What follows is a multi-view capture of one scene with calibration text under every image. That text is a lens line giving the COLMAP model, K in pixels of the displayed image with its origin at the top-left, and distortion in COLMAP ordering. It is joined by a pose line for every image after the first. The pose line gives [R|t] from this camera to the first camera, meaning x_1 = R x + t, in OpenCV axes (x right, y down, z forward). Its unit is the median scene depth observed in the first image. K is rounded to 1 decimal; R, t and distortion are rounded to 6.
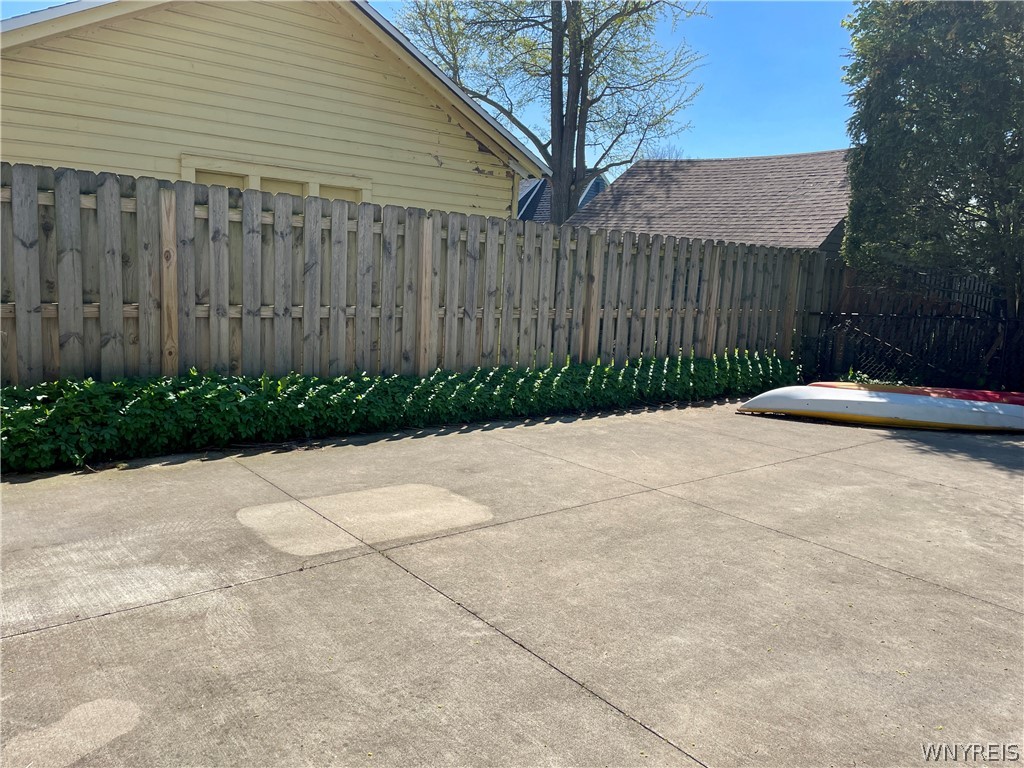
lens RADIAL K [[782.5, 0, 512.0], [0, 782.5, 384.0], [0, 0, 1]] dist [0.005456, -0.000020]
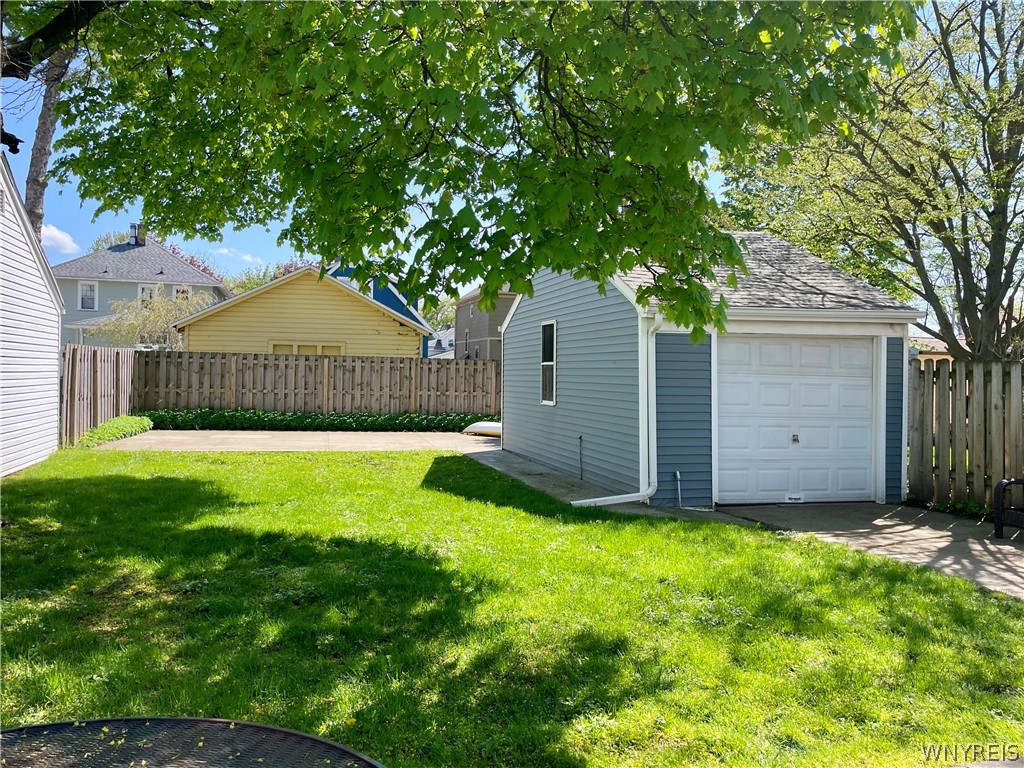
lens RADIAL K [[782.5, 0, 512.0], [0, 782.5, 384.0], [0, 0, 1]] dist [0.005456, -0.000020]
pose [[0.905291, -0.032078, -0.423578, 1.918447], [-0.032394, 0.989028, -0.144136, 0.300788], [0.423554, 0.144206, 0.894319, -1.398691]]
